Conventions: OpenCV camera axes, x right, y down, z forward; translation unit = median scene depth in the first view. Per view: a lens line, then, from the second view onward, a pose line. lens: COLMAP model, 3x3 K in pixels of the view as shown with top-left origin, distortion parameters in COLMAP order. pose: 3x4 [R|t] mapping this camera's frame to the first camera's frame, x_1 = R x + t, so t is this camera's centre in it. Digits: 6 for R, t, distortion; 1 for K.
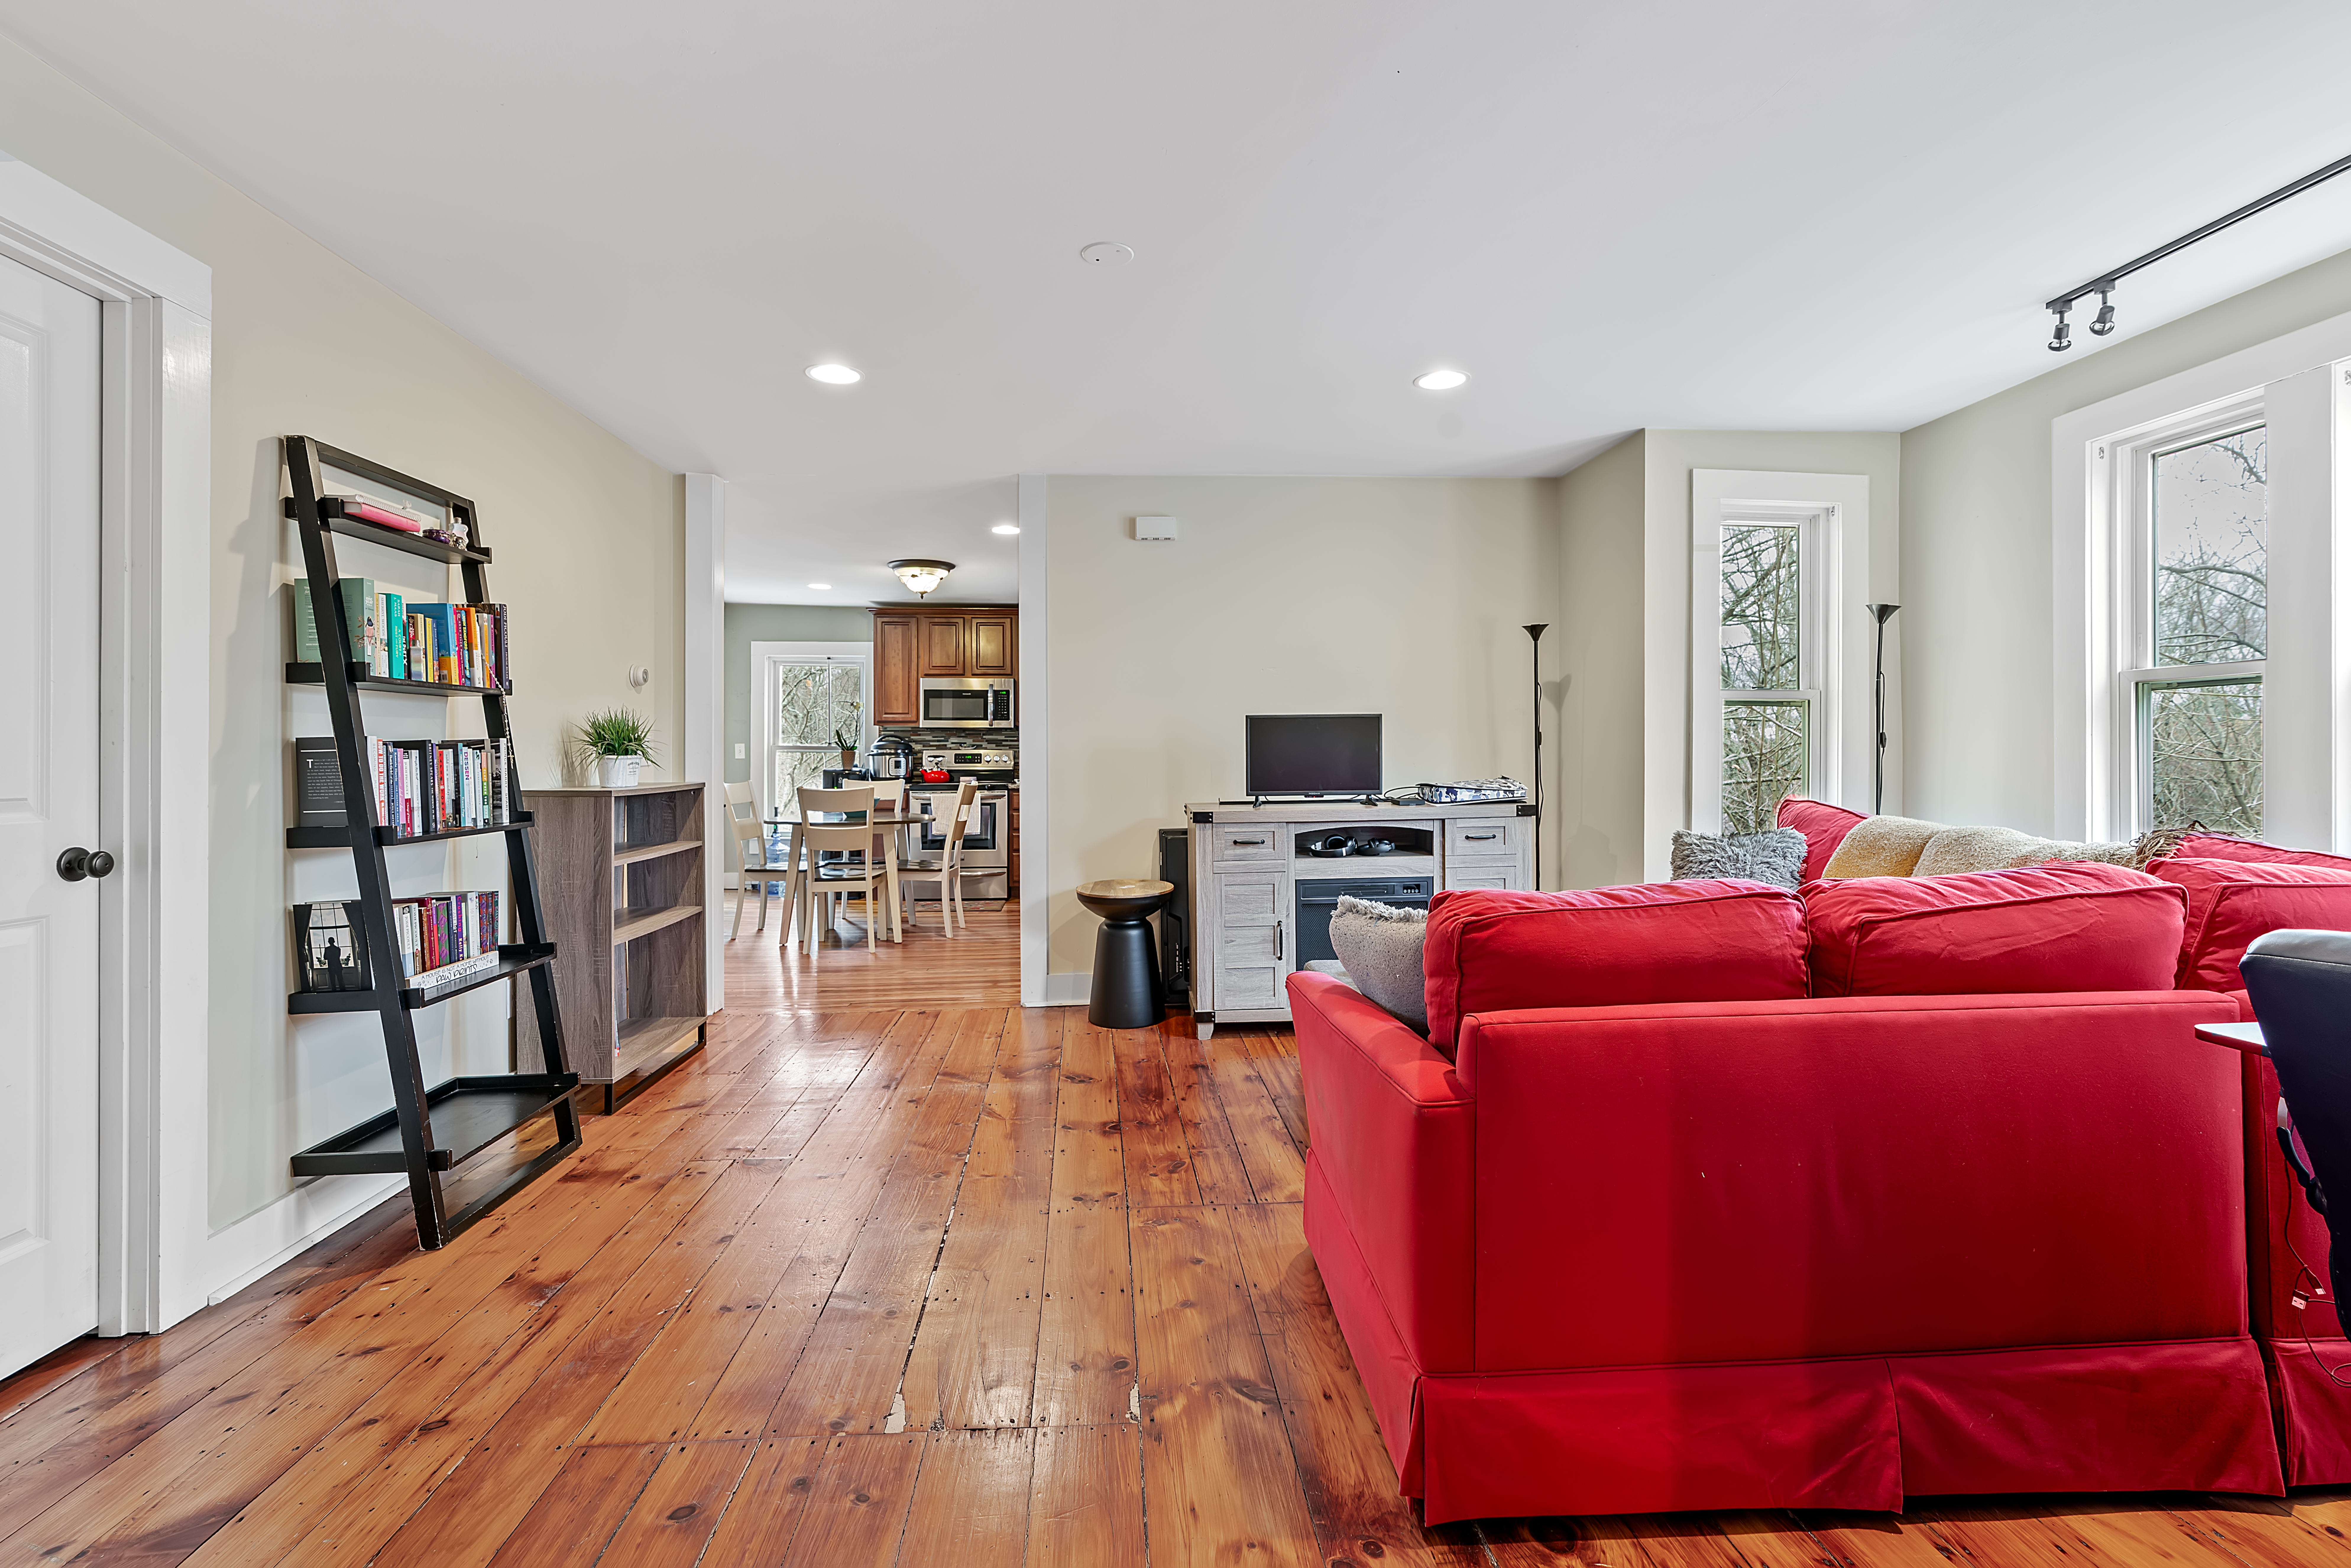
lens RADIAL K [[1057.5, 0, 1173.5], [0, 1057.5, 760.4], [0, 0, 1]] dist [-0.010282, 0.000629]
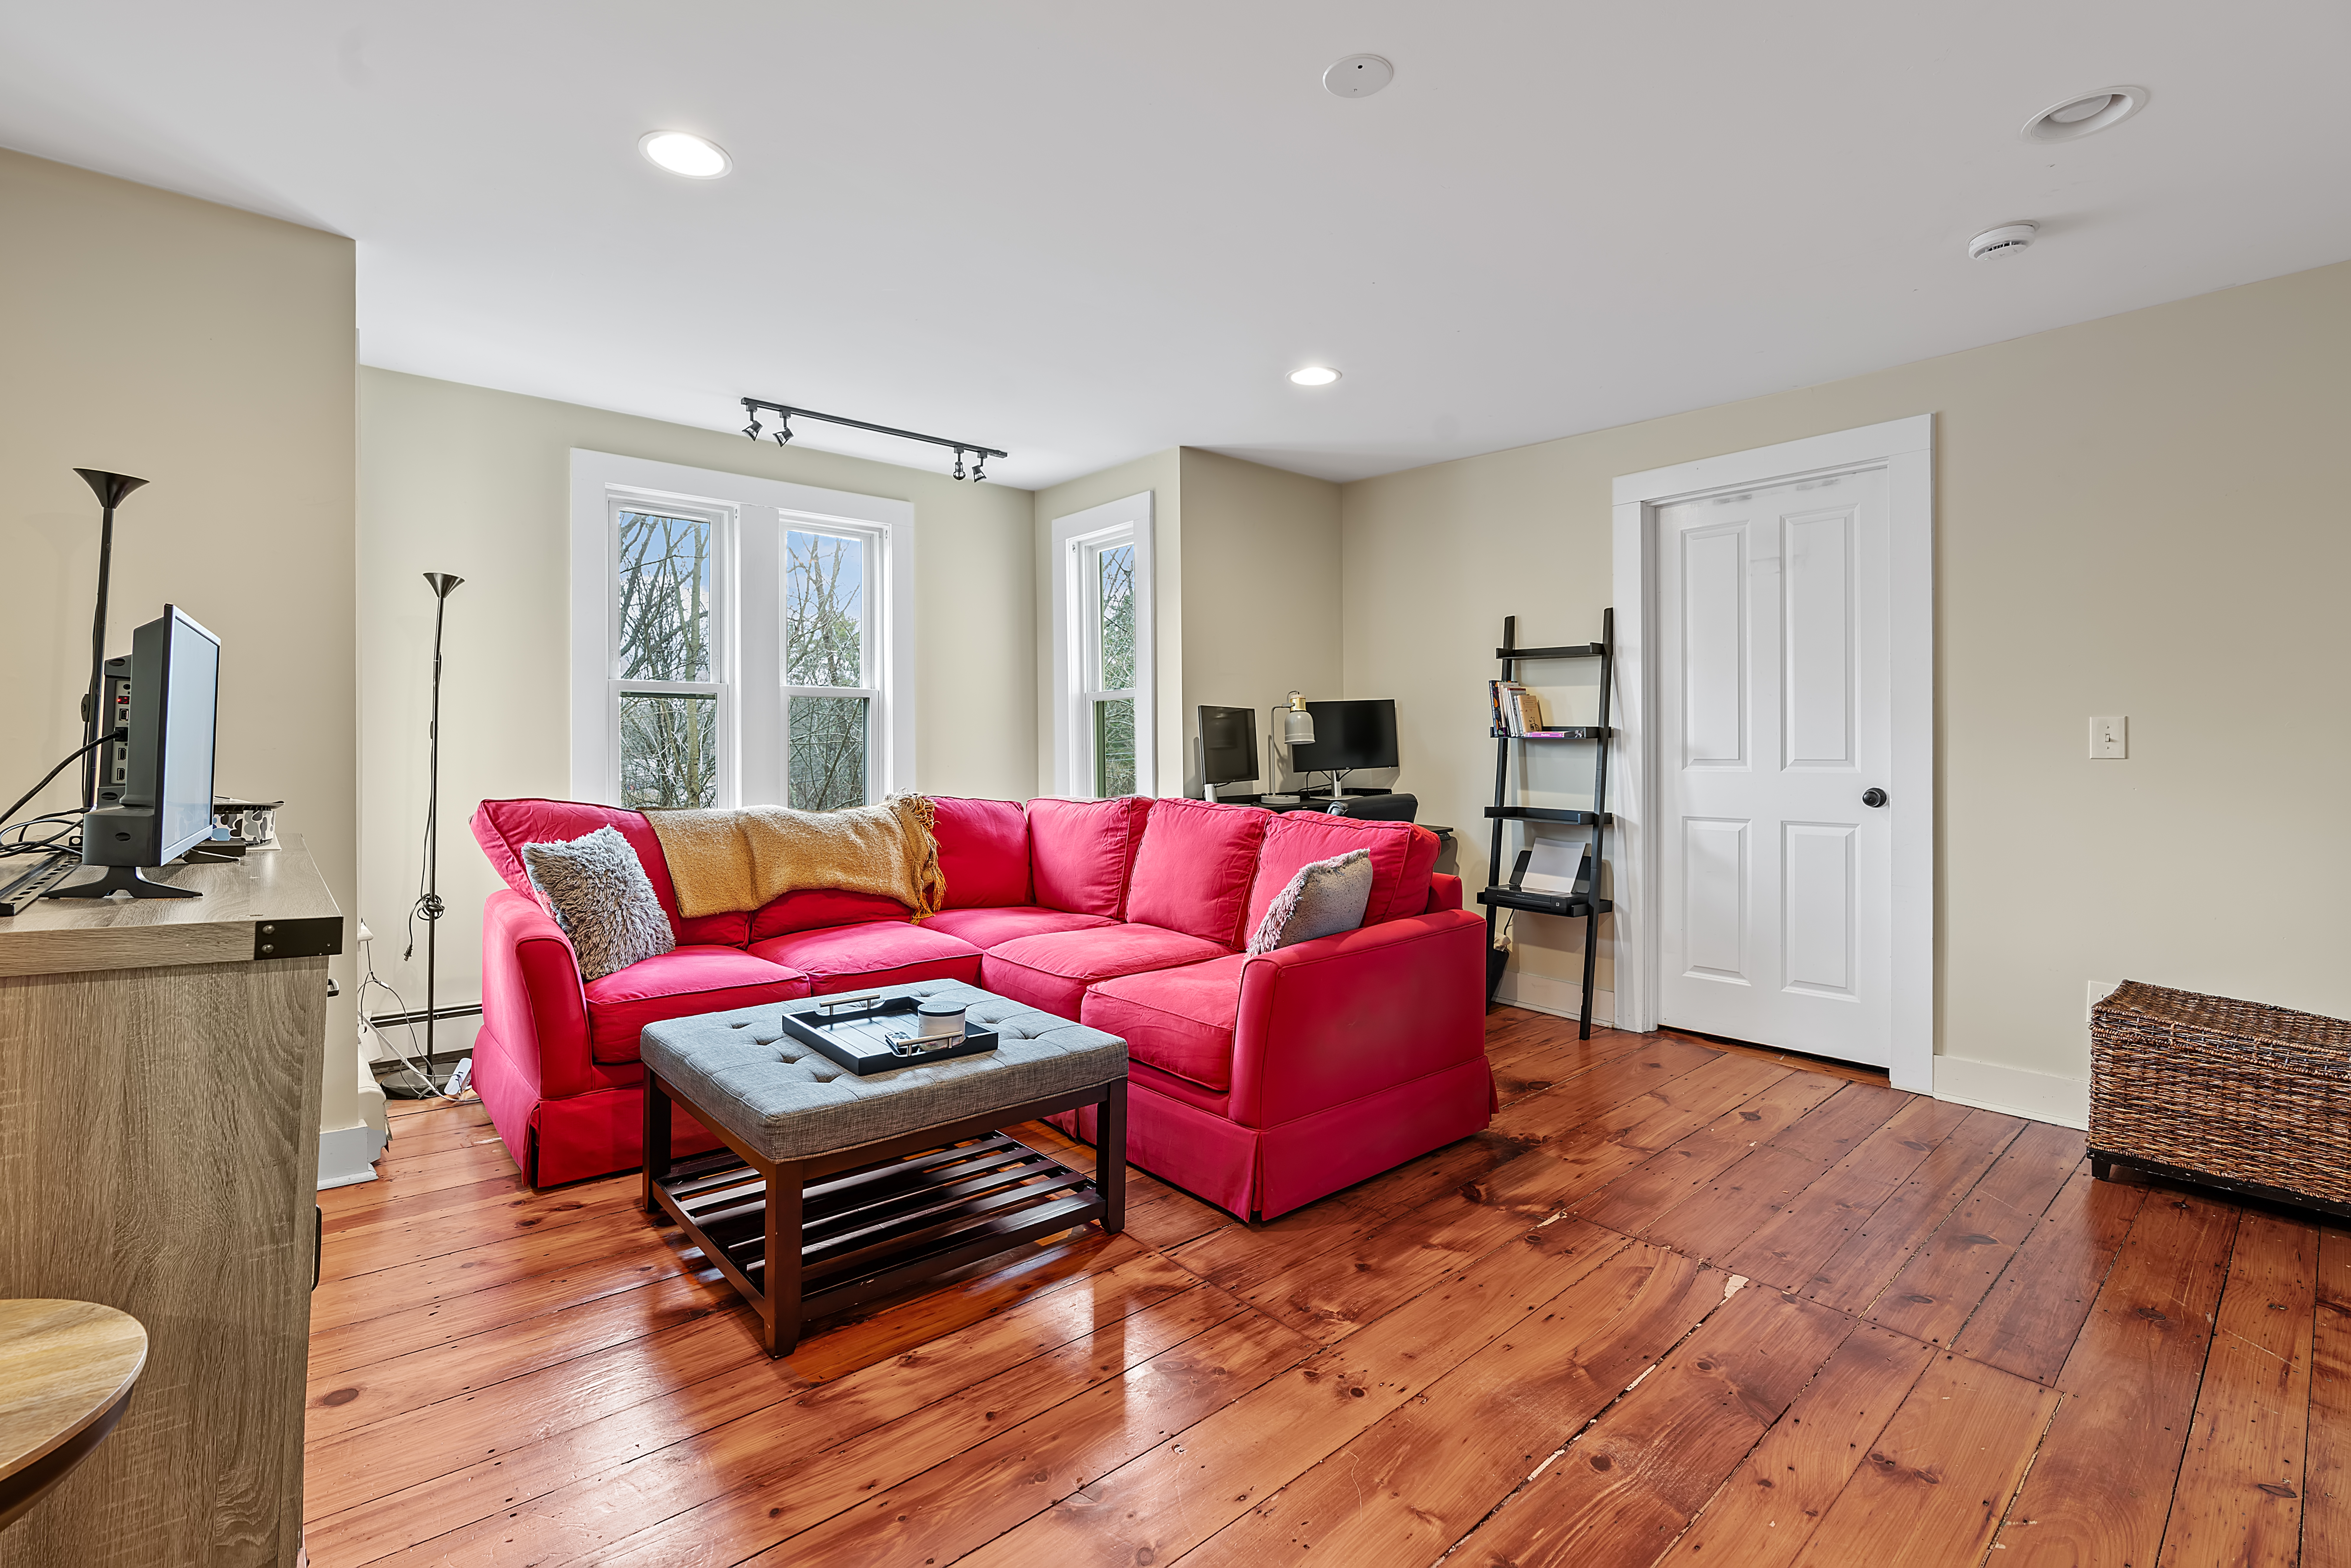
lens RADIAL K [[1050.2, 0, 1164.8], [0, 1050.2, 755.2], [0, 0, 1]] dist [-0.016986, 0.006321]
pose [[-0.602675, 0.000847, 0.797986, -0.354131], [0.003809, 0.999991, 0.001815, 0.002028], [-0.797978, 0.004133, -0.602673, 0.961644]]
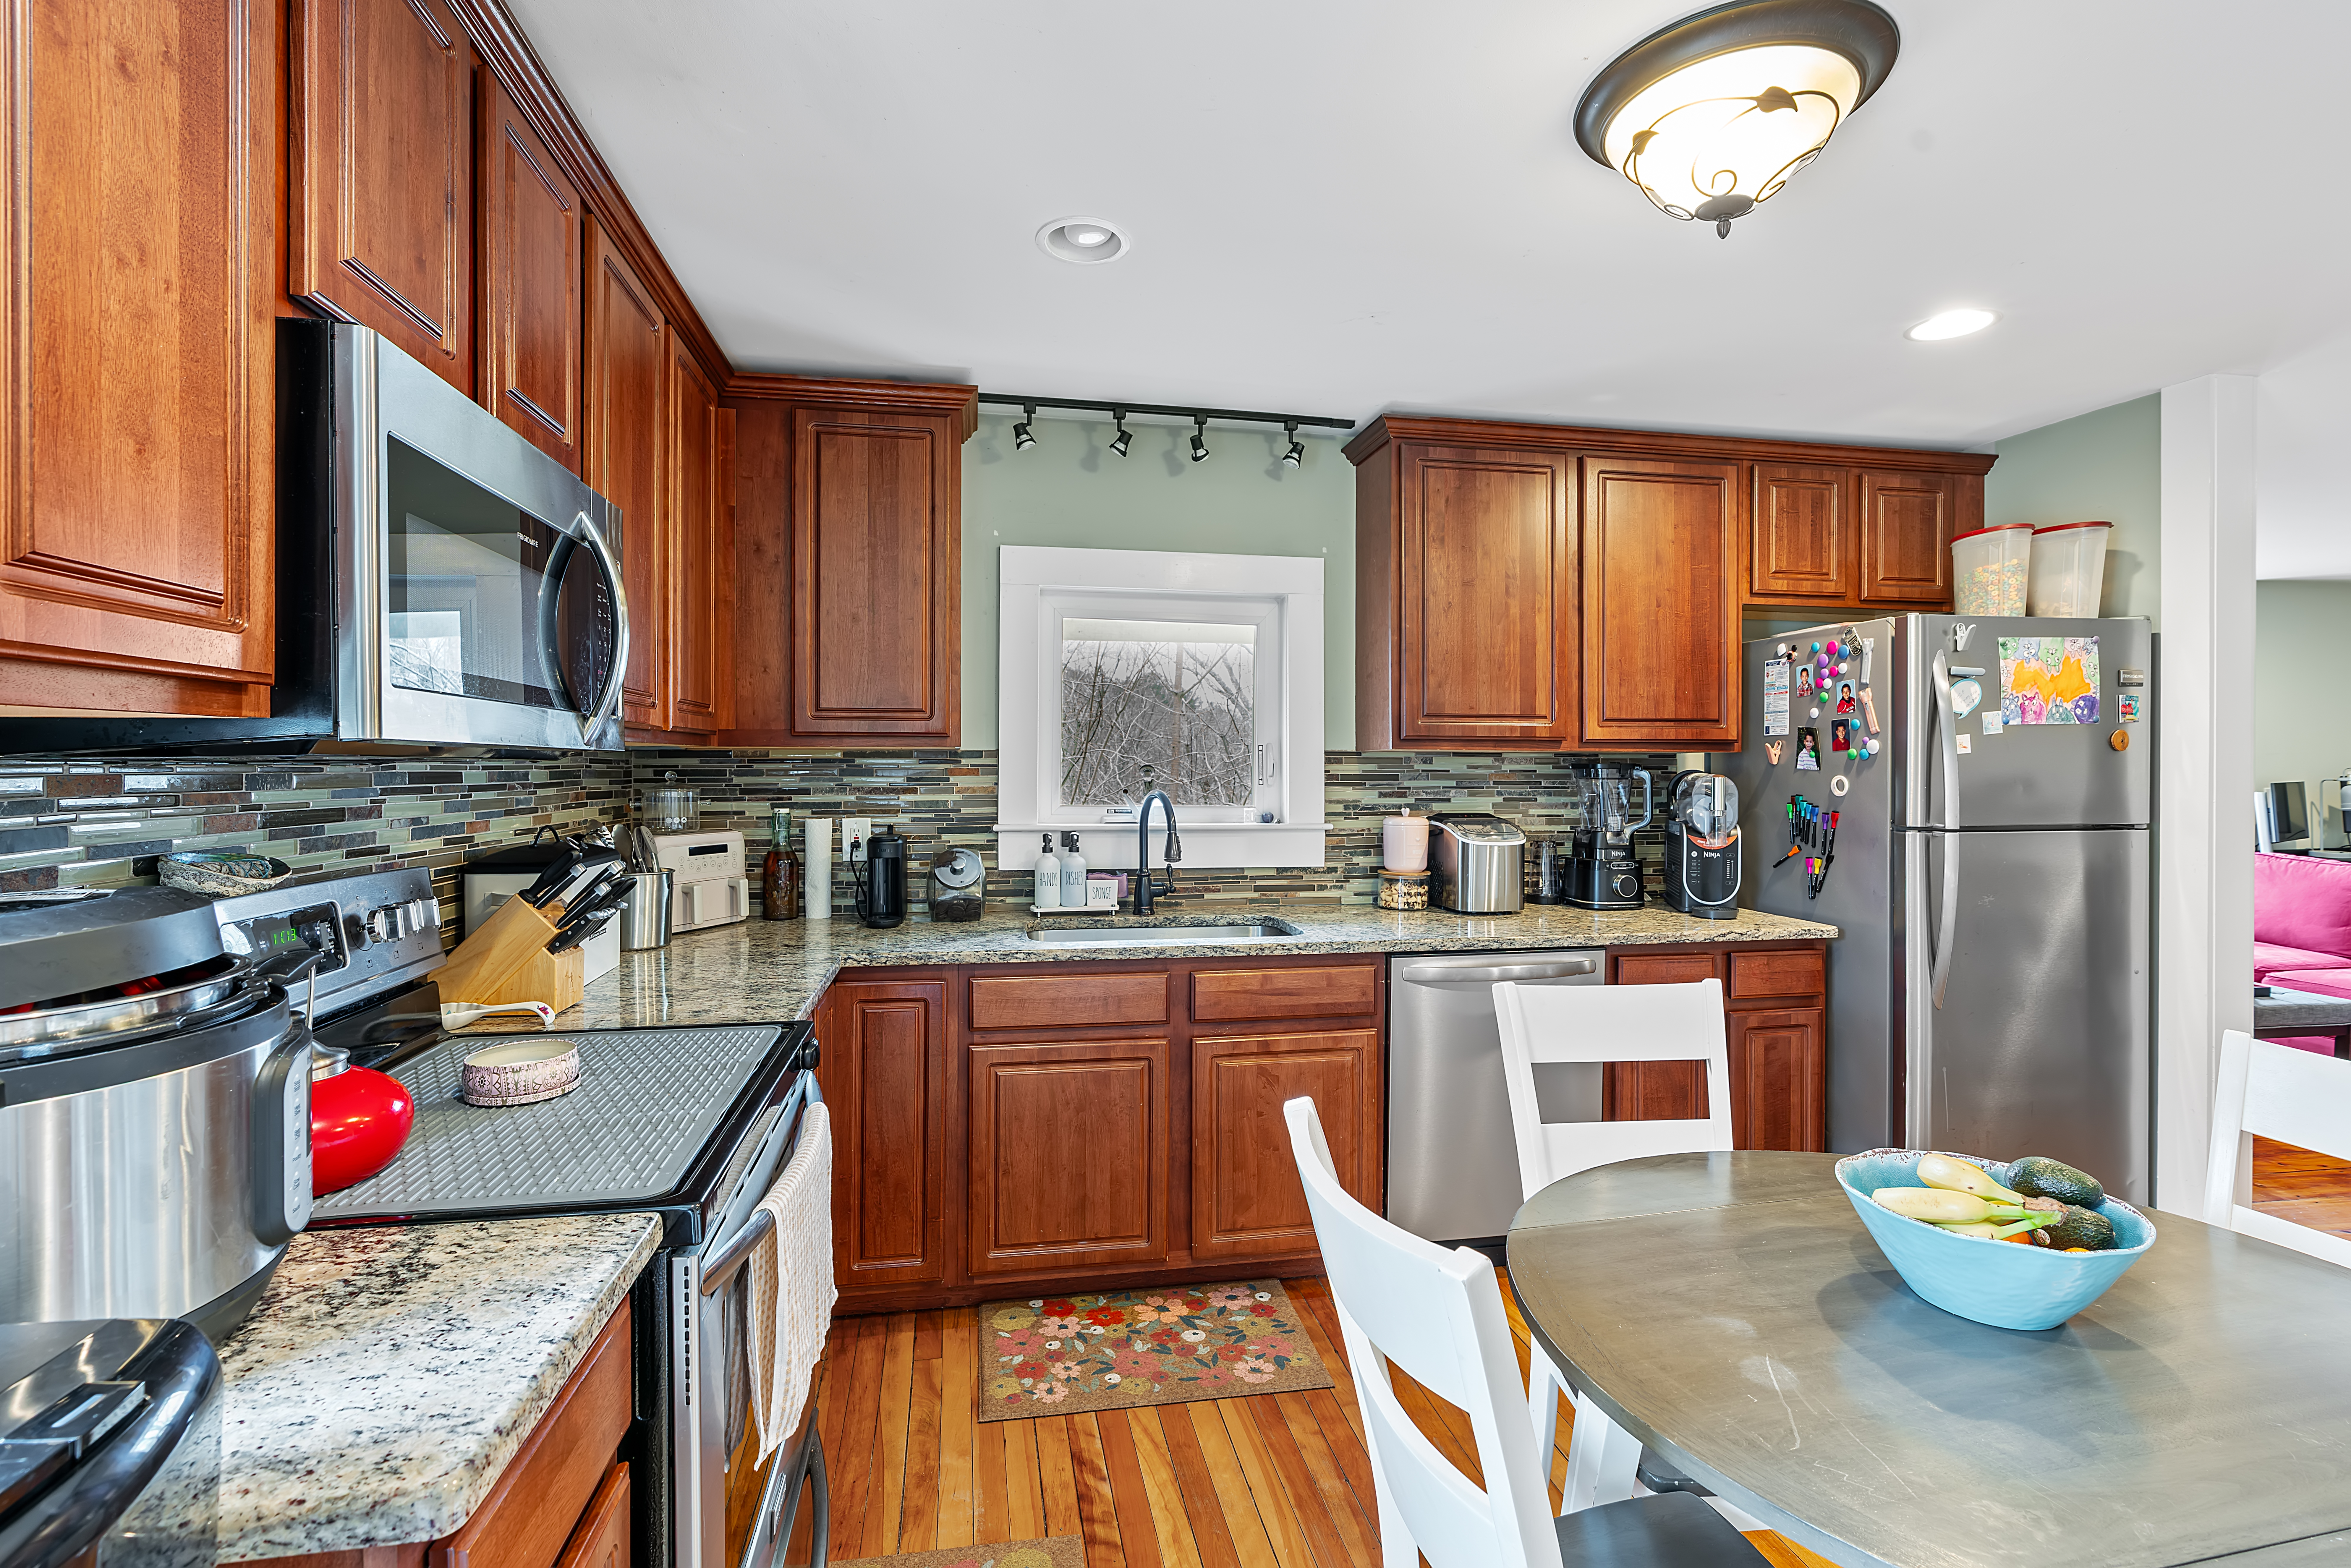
lens RADIAL K [[1056.8, 0, 1170.0], [0, 1056.8, 774.8], [0, 0, 1]] dist [-0.011370, 0.000503]
pose [[-0.108237, -0.006136, 0.994106, -0.741063], [-0.003066, 0.999978, 0.005838, -0.057171], [-0.994120, -0.002416, -0.108254, 1.861834]]
